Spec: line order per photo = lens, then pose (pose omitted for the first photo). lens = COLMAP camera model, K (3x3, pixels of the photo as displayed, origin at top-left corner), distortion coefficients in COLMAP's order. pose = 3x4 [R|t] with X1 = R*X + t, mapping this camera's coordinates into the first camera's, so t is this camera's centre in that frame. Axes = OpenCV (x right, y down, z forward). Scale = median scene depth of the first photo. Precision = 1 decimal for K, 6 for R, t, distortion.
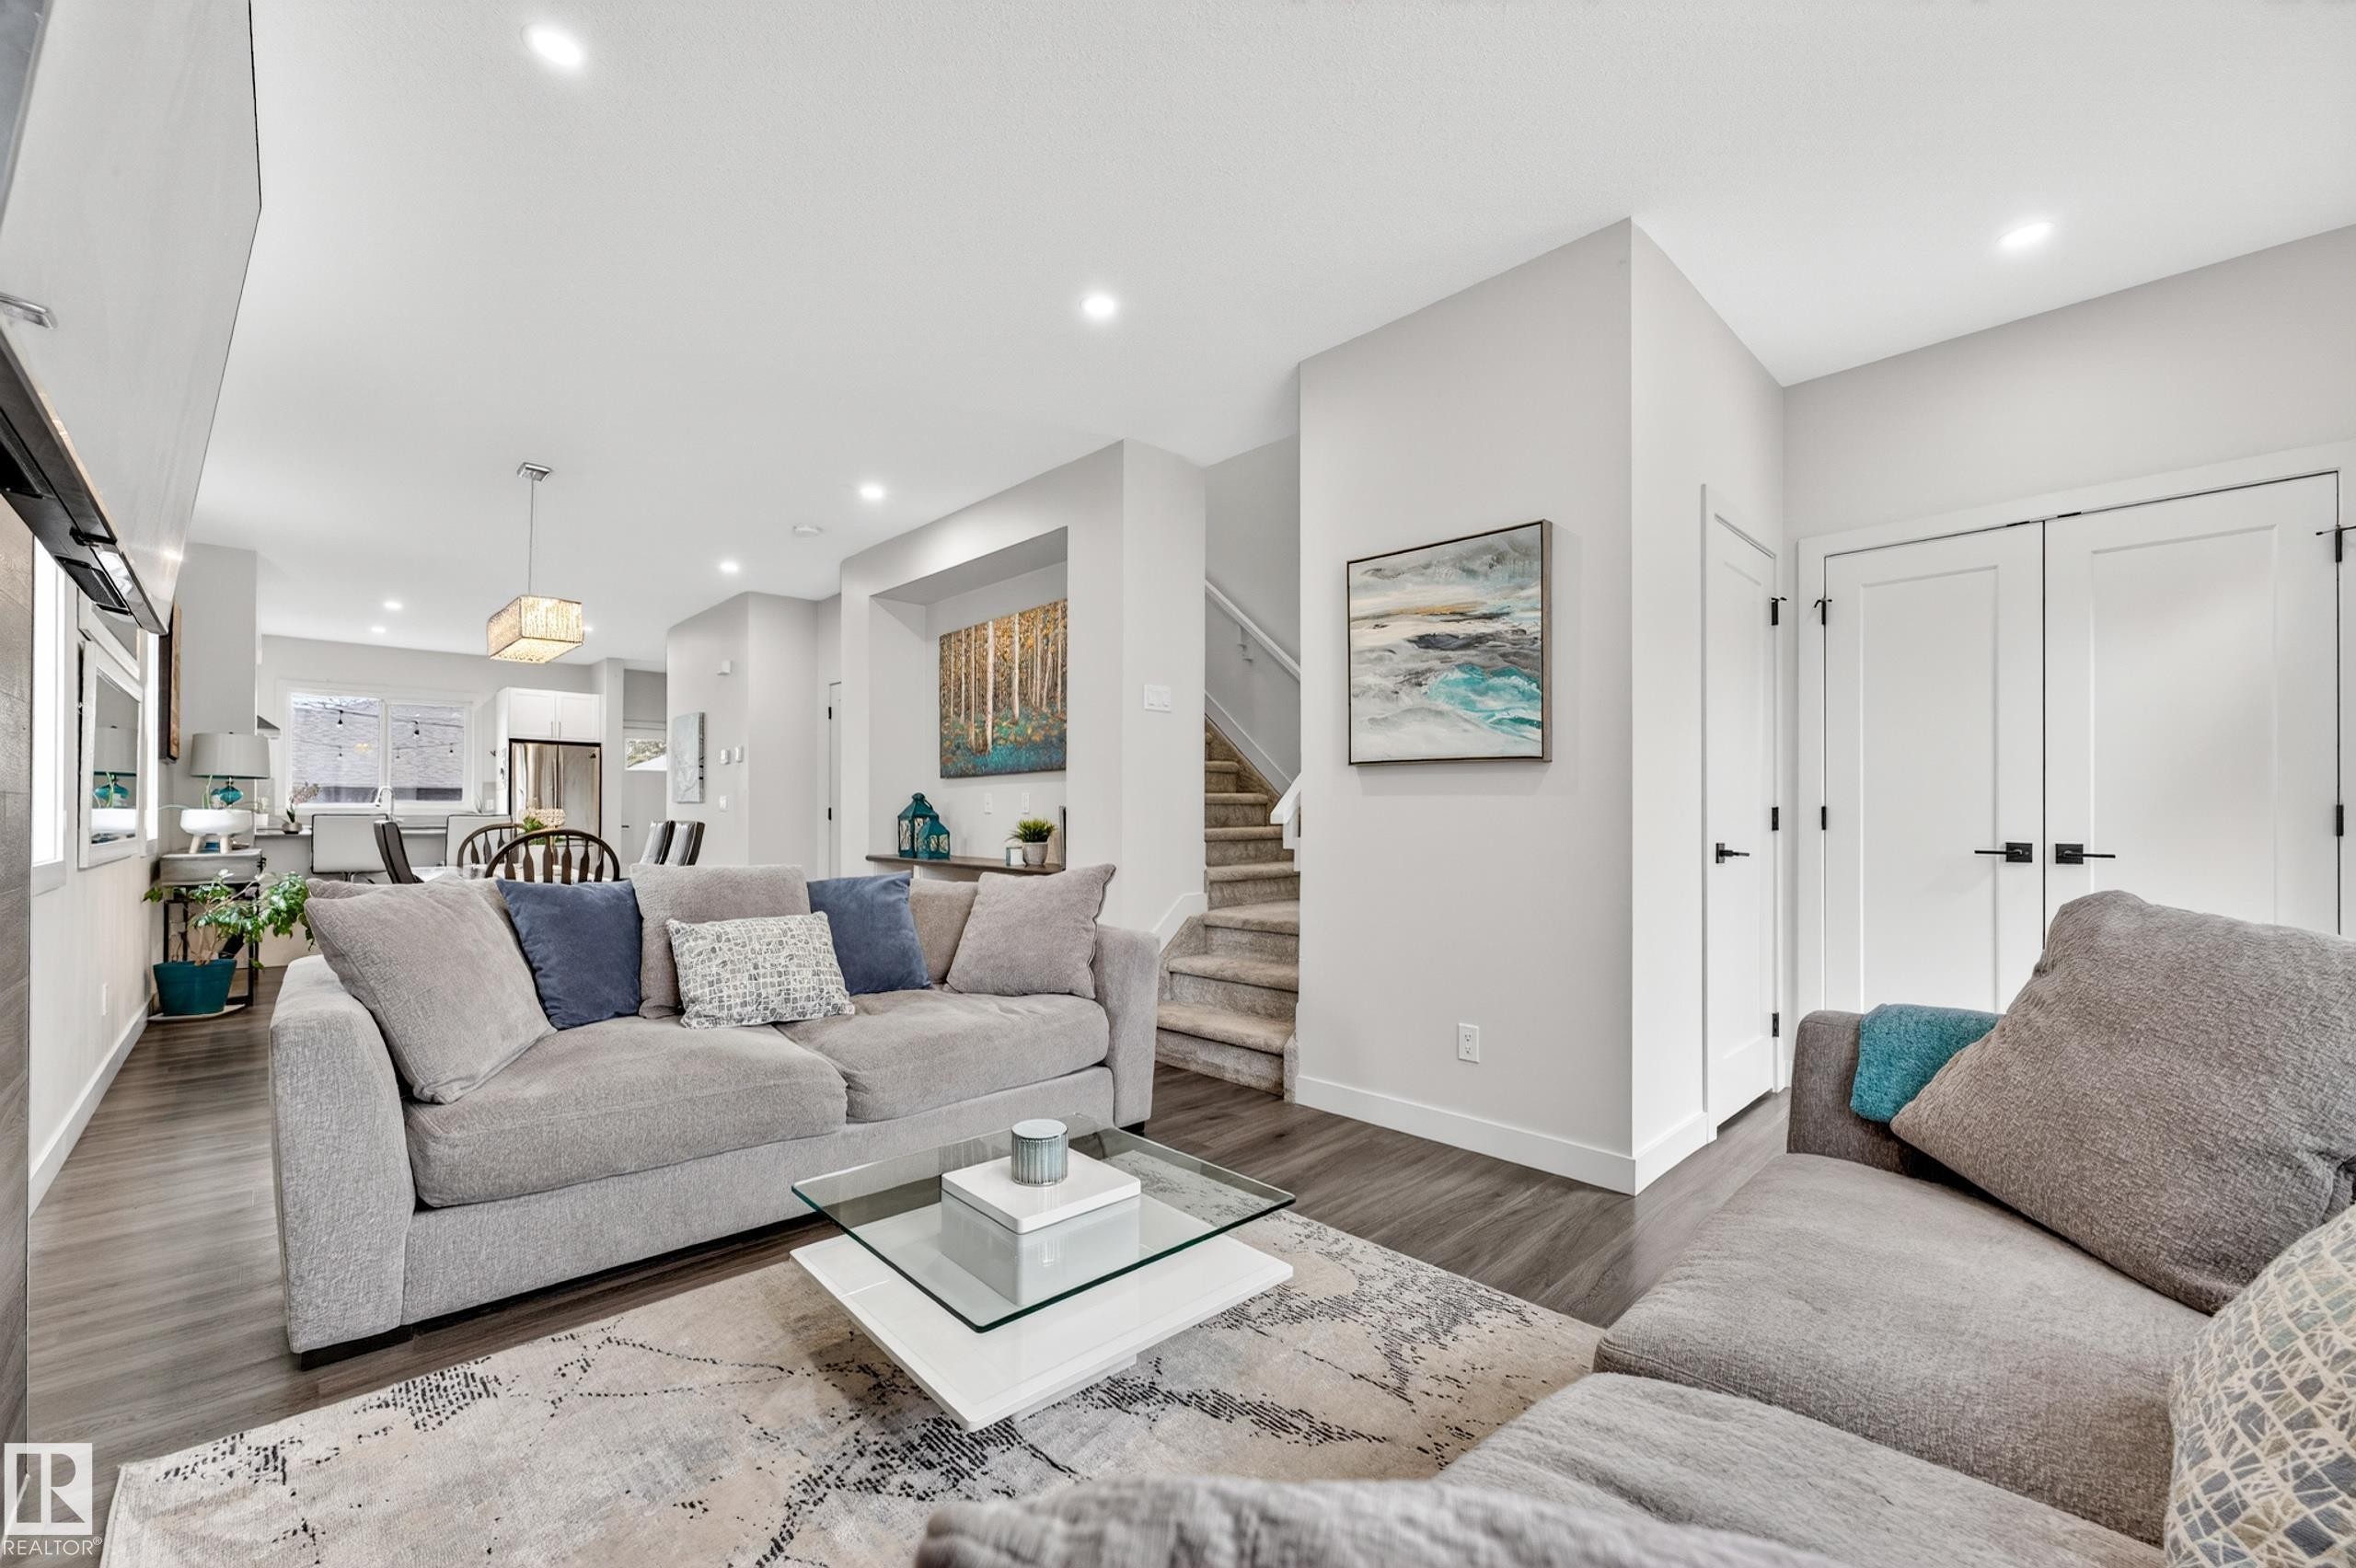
lens RADIAL K [[954.8, 0, 1179.9], [0, 954.8, 802.7], [0, 0, 1]] dist [-0.014226, 0.007477]
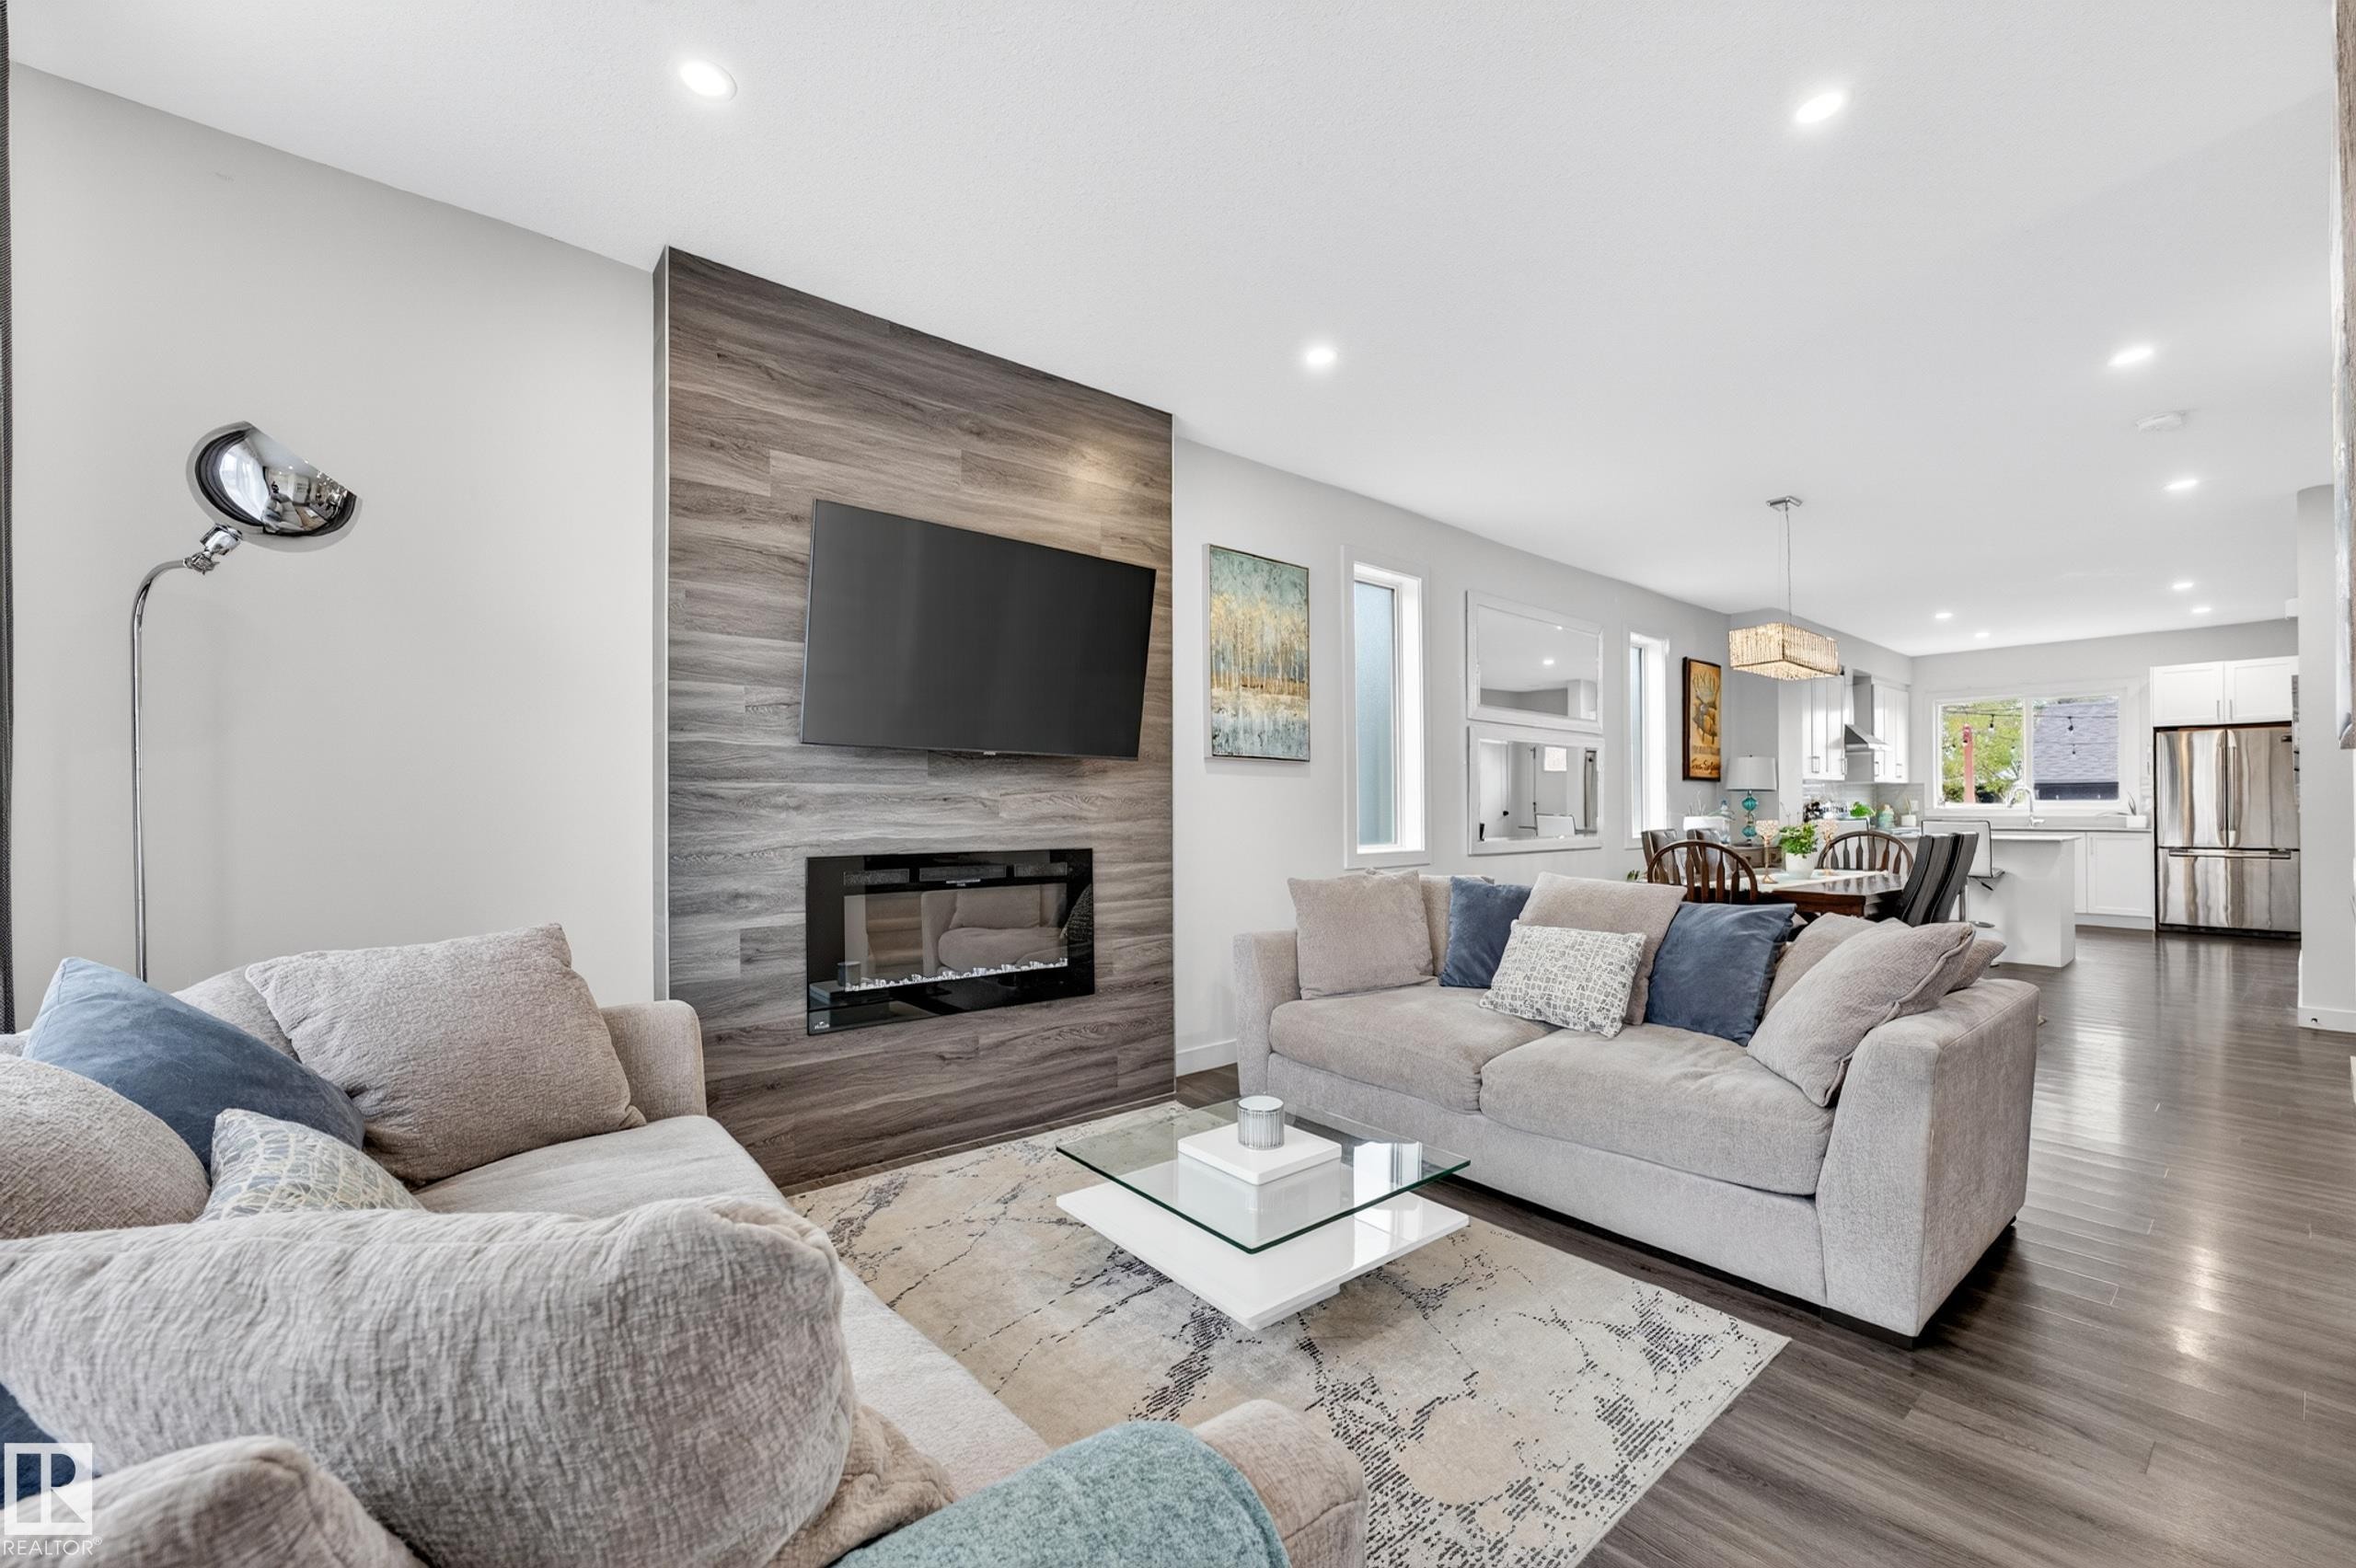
lens RADIAL K [[954.8, 0, 1178.1], [0, 954.8, 802.6], [0, 0, 1]] dist [-0.014226, 0.007477]
pose [[-0.078317, -0.003864, -0.996921, 0.382130], [0.011771, 0.999919, -0.004800, -0.013021], [0.996859, -0.012111, -0.078265, 0.351568]]
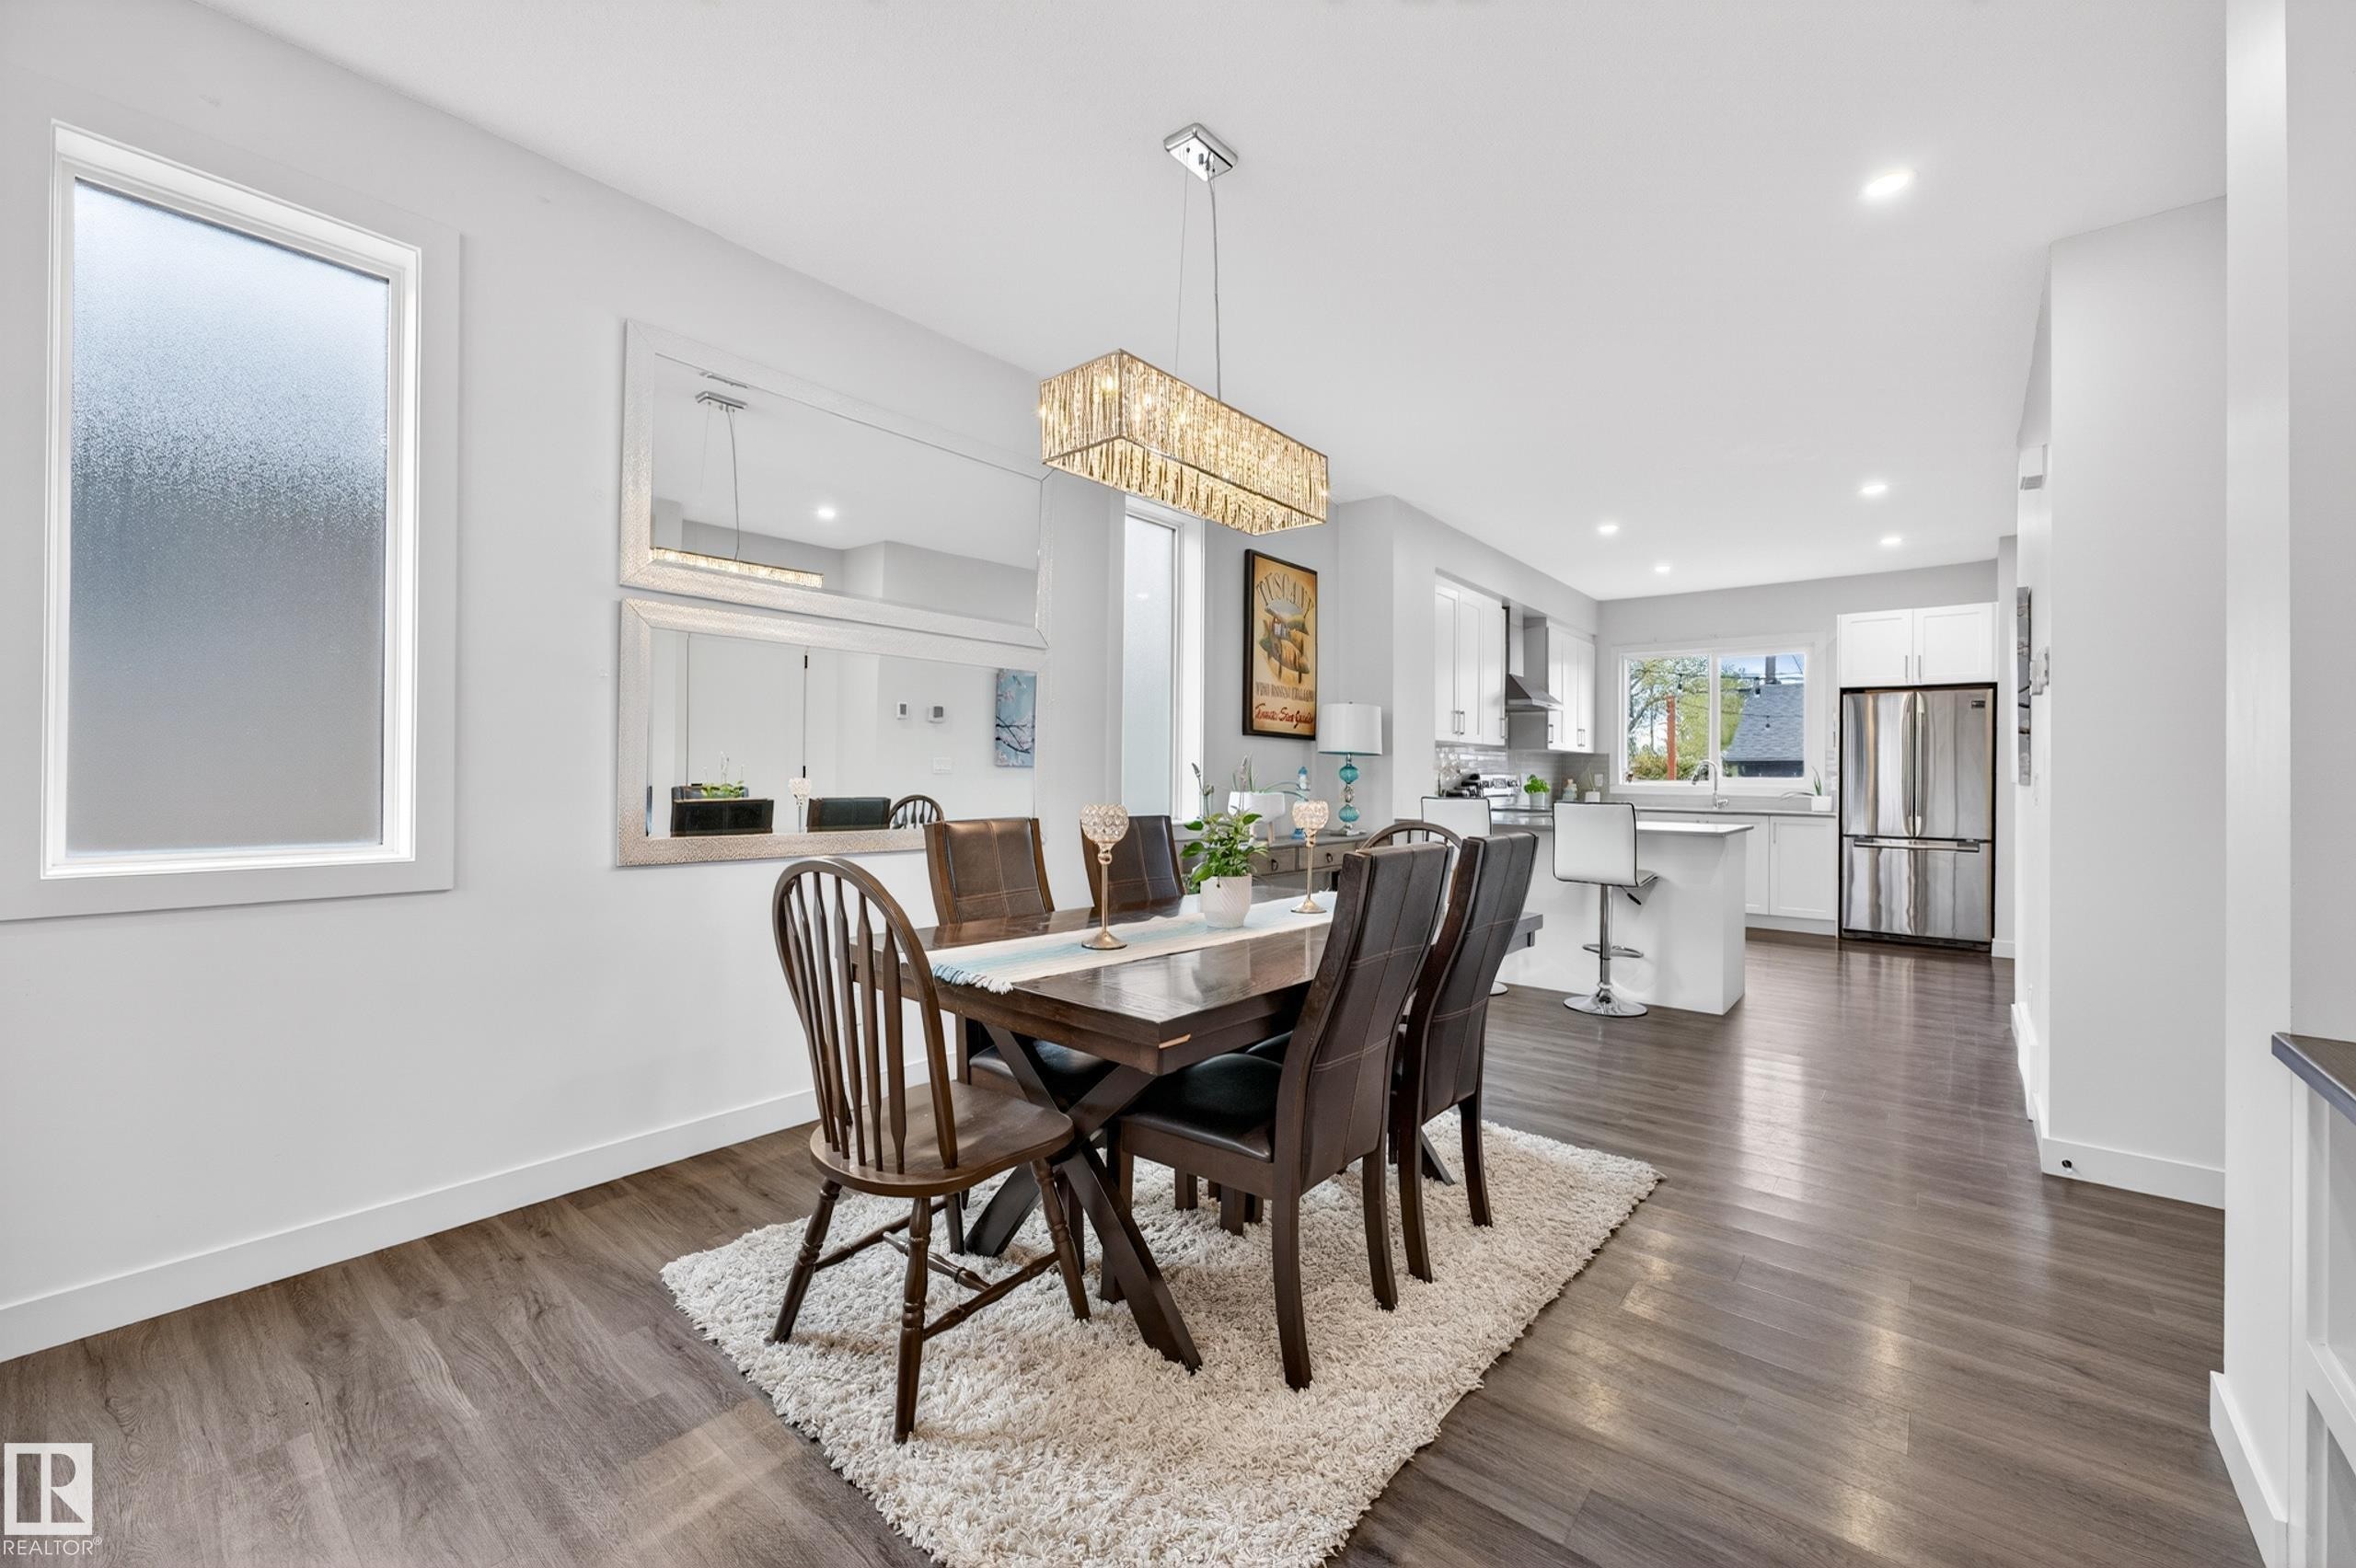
lens RADIAL K [[954.8, 0, 1200.7], [0, 954.8, 772.8], [0, 0, 1]] dist [-0.014226, 0.007477]
pose [[0.129604, -0.000545, -0.991566, -0.151119], [-0.005257, 0.999985, -0.001236, -0.005837], [0.991552, 0.005373, 0.129600, 0.819600]]
